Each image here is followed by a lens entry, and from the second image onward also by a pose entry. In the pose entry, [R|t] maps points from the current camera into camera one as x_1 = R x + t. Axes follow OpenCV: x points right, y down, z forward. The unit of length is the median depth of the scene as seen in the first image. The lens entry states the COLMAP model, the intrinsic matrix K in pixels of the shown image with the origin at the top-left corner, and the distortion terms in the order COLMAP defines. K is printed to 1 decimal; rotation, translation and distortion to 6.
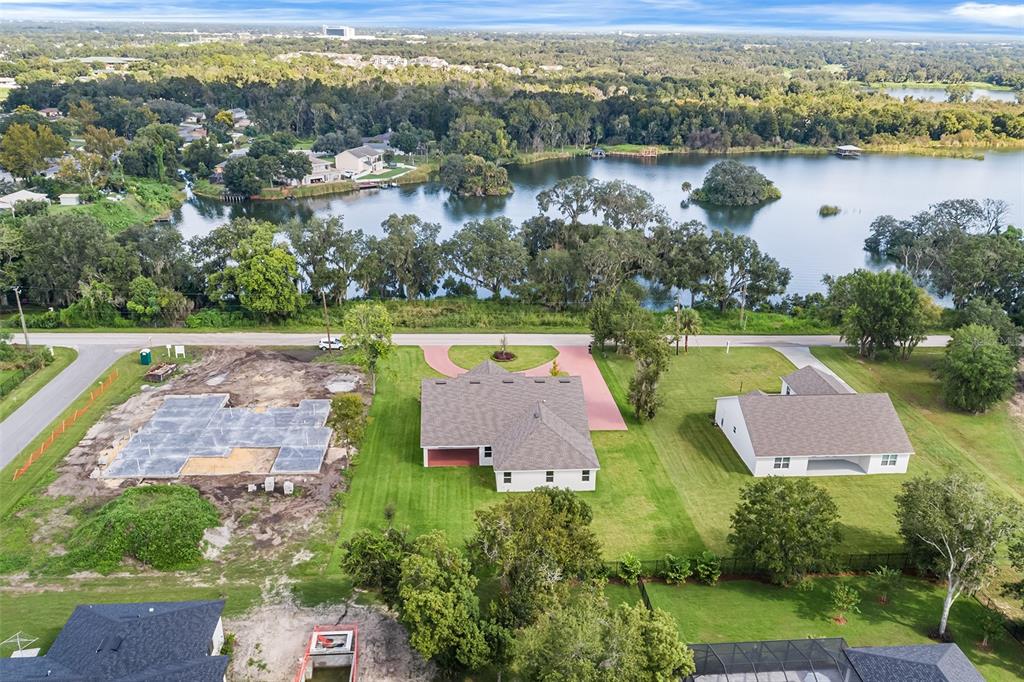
lens RADIAL K [[823.9, 0, 508.5], [0, 823.9, 342.2], [0, 0, 1]] dist [-0.017120, 0.014206]
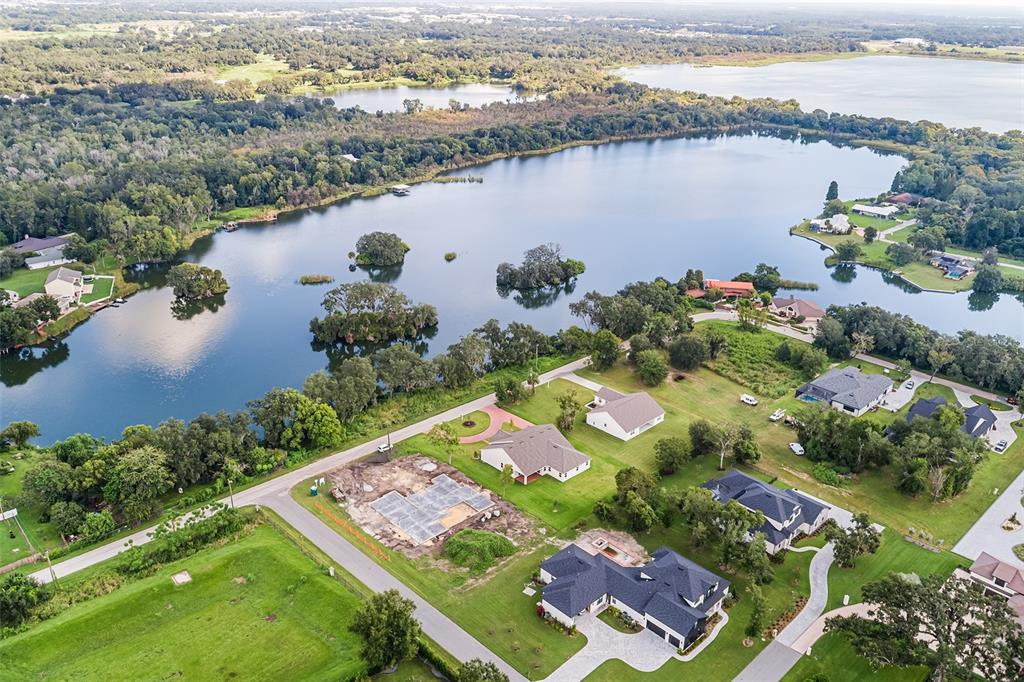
lens RADIAL K [[823.9, 0, 512.2], [0, 823.9, 341.7], [0, 0, 1]] dist [-0.017120, 0.014206]
pose [[0.765529, -0.255490, 0.590500, -0.914604], [0.225299, 0.966117, 0.125928, -0.349164], [-0.602666, 0.036638, 0.797152, -0.534272]]
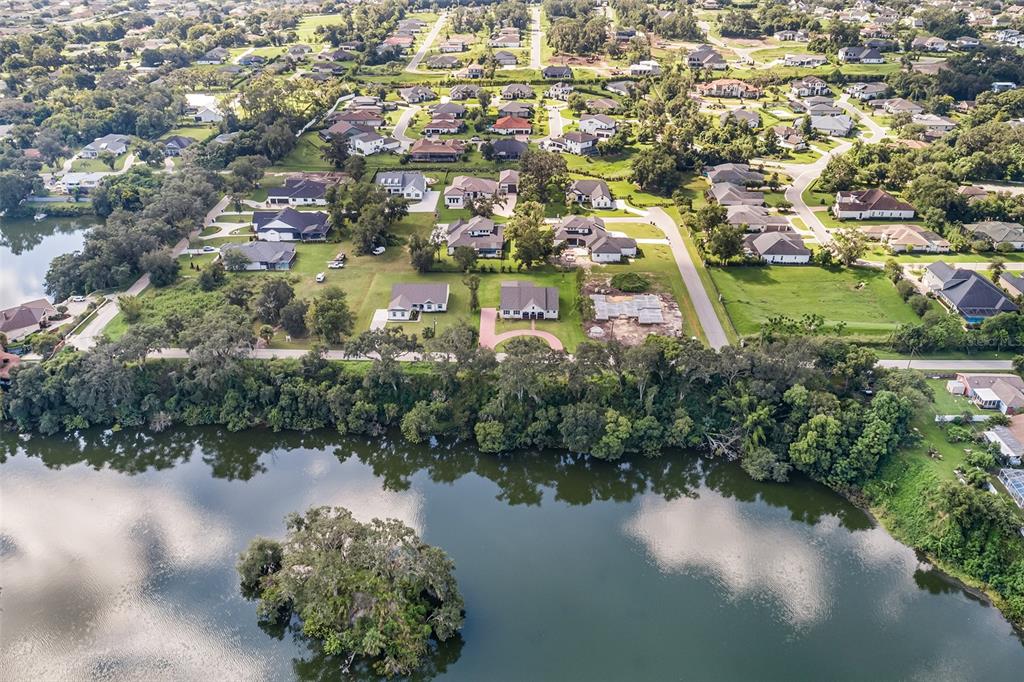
lens RADIAL K [[823.9, 0, 516.7], [0, 823.9, 343.8], [0, 0, 1]] dist [-0.017120, 0.014206]
pose [[-0.996496, -0.055615, 0.062465, -0.105905], [0.009967, 0.662583, 0.748922, -1.347823], [-0.083039, 0.746921, -0.659707, 2.107208]]
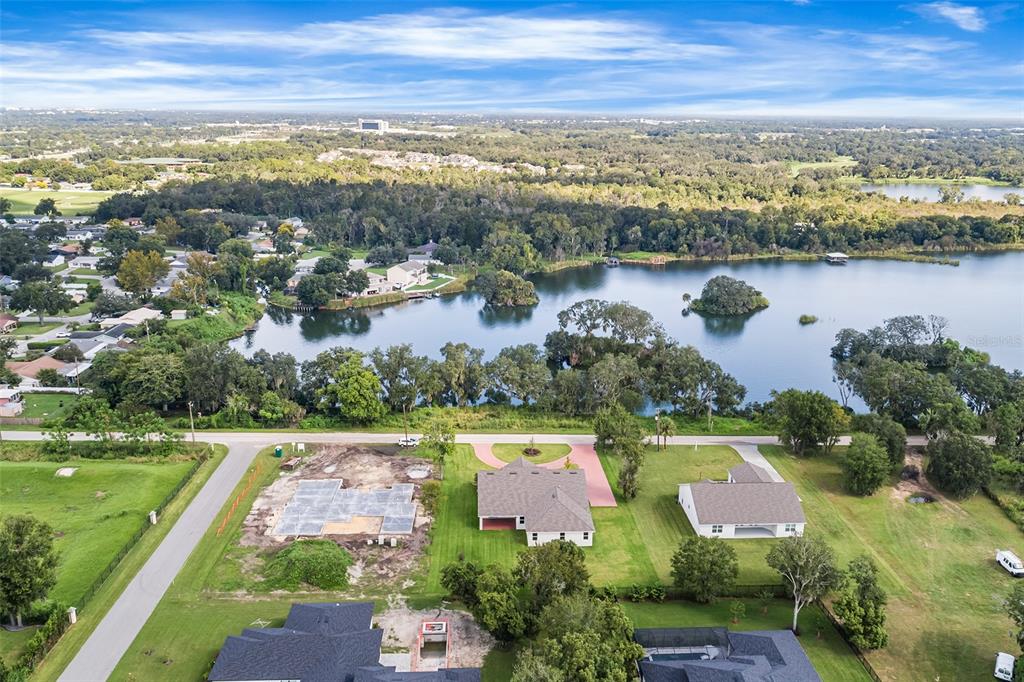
lens RADIAL K [[823.9, 0, 508.2], [0, 823.9, 339.3], [0, 0, 1]] dist [-0.017120, 0.014206]
pose [[0.999524, 0.001136, -0.030817, -0.002478], [-0.004080, 0.995409, -0.095623, -0.035581], [0.030567, 0.095704, 0.994940, -0.361590]]
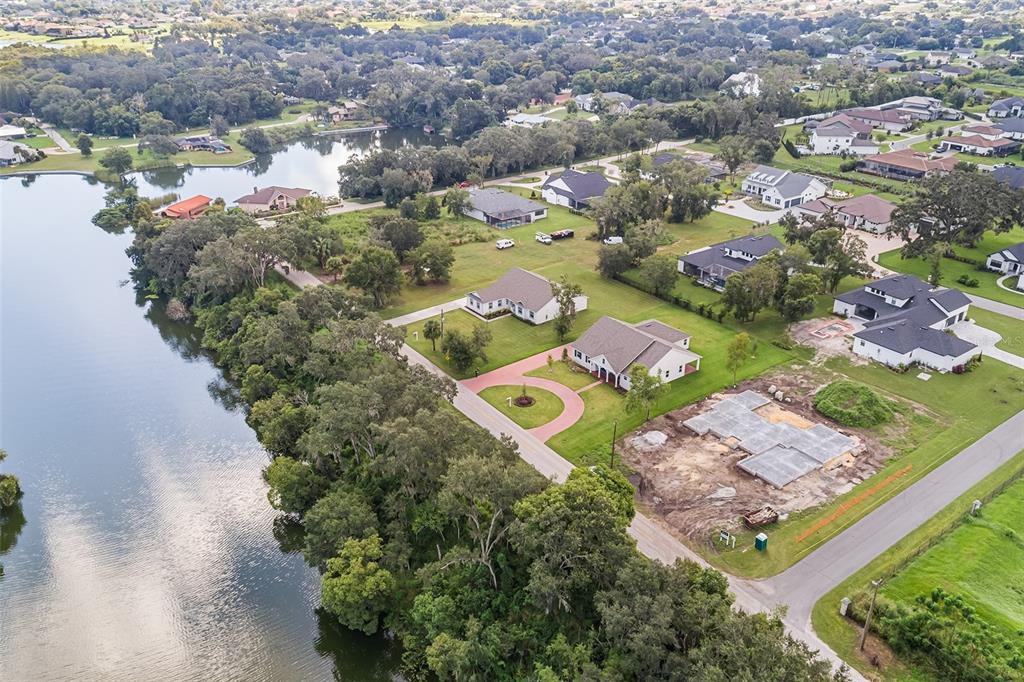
lens RADIAL K [[823.9, 0, 511.1], [0, 823.9, 339.5], [0, 0, 1]] dist [-0.017120, 0.014206]
pose [[-0.534179, -0.373395, 0.758438, -0.797412], [0.295111, 0.758359, 0.581207, -0.689598], [-0.792188, 0.534292, -0.294906, 1.200237]]
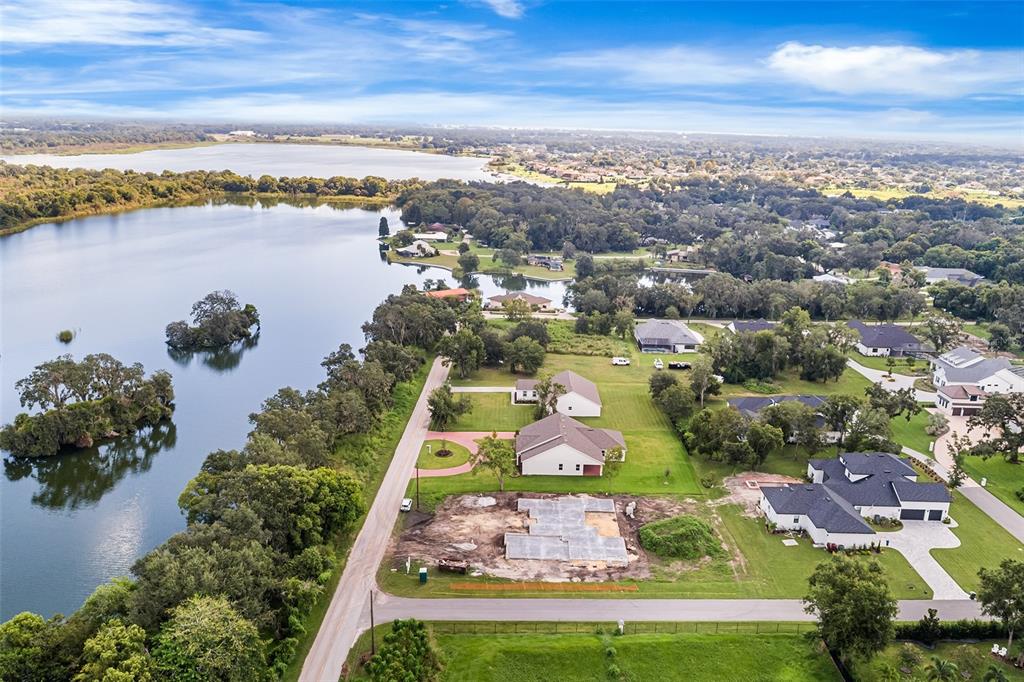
lens RADIAL K [[823.9, 0, 517.0], [0, 823.9, 336.6], [0, 0, 1]] dist [-0.017120, 0.014206]
pose [[0.073580, -0.269693, 0.960131, -1.225298], [0.332585, 0.914263, 0.231322, -0.426177], [-0.940199, 0.302304, 0.156967, 0.528443]]
